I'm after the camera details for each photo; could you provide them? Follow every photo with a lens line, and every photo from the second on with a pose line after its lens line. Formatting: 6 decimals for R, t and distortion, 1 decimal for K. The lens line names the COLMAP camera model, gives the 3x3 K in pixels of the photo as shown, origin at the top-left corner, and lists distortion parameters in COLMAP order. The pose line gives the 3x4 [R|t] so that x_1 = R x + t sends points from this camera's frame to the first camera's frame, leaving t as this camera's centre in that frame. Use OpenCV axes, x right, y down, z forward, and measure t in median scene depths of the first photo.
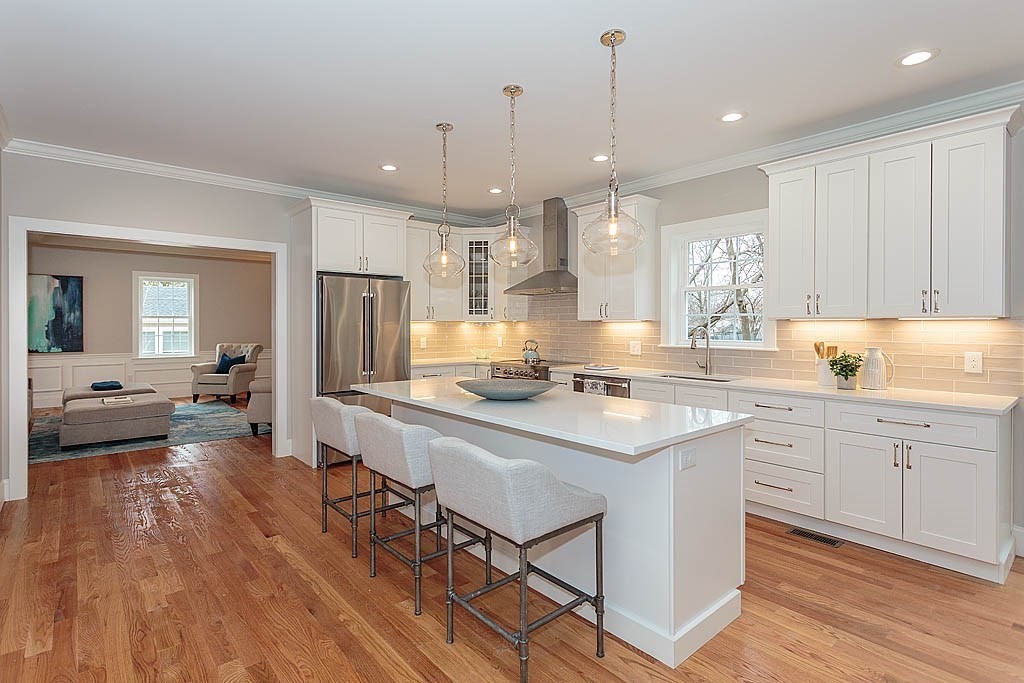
lens RADIAL K [[508.4, 0, 512.0], [0, 508.4, 327.1], [0, 0, 1]] dist [-0.000658, 0.000101]
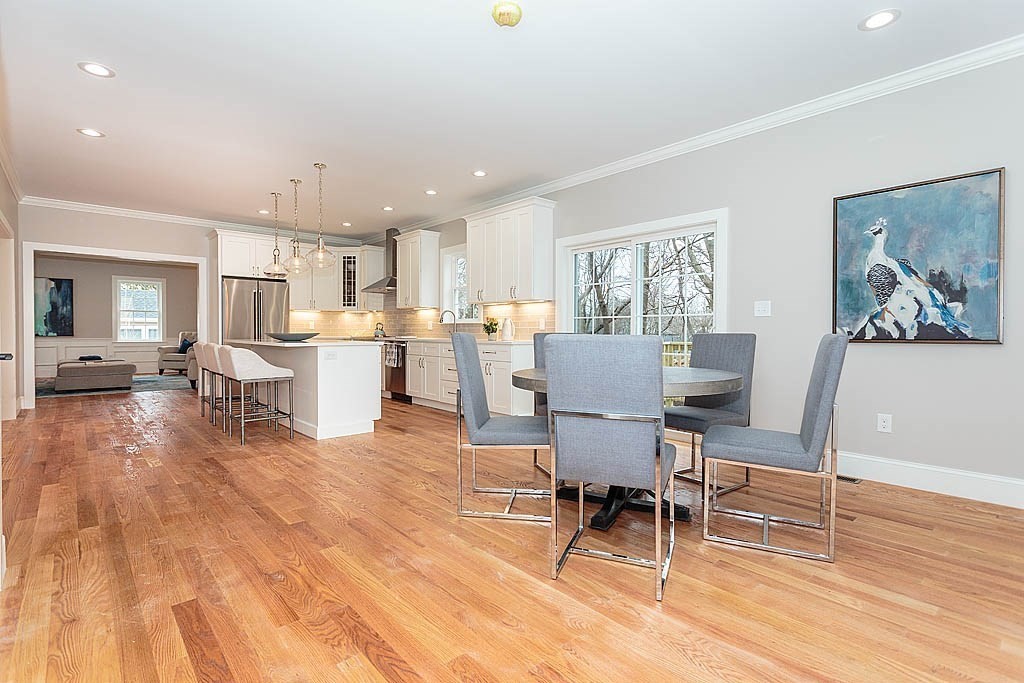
lens RADIAL K [[479.5, 0, 515.4], [0, 479.5, 337.7], [0, 0, 1]] dist [-0.000997, -0.000187]
pose [[0.999325, 0.002302, 0.036677, 0.382037], [-0.002713, 0.999934, 0.011149, 0.051960], [-0.036649, -0.011241, 0.999265, -0.424335]]
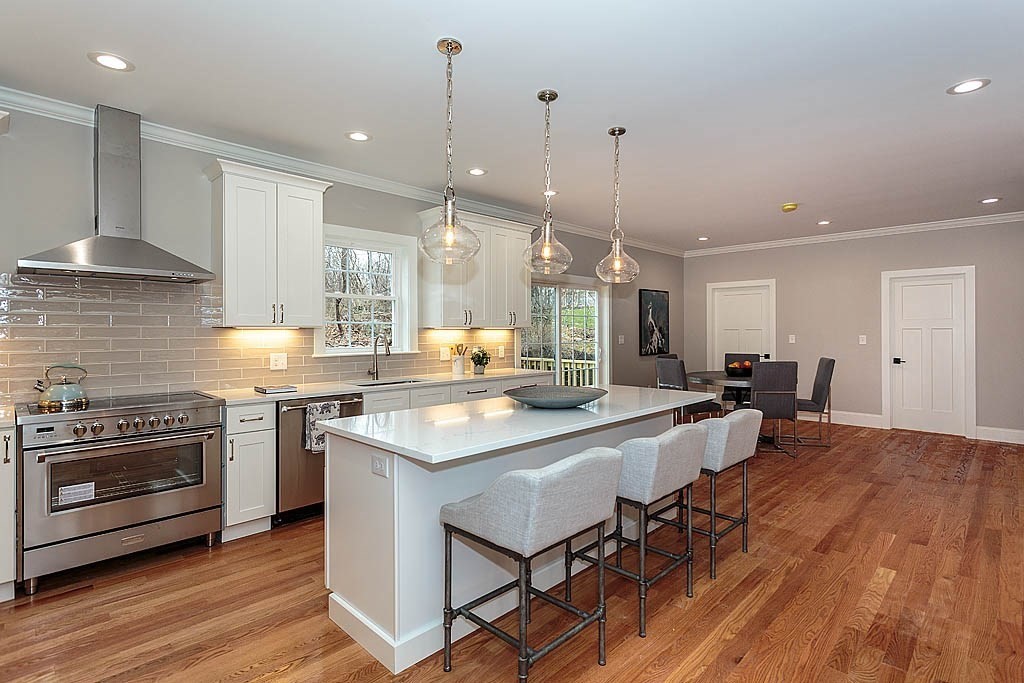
lens RADIAL K [[503.4, 0, 514.6], [0, 503.4, 331.1], [0, 0, 1]] dist [0.003649, 0.000207]
pose [[-0.081808, 0.000473, 0.996648, -0.479594], [0.007082, 0.999975, 0.000107, -0.003853], [-0.996623, 0.007067, -0.081810, 0.566261]]
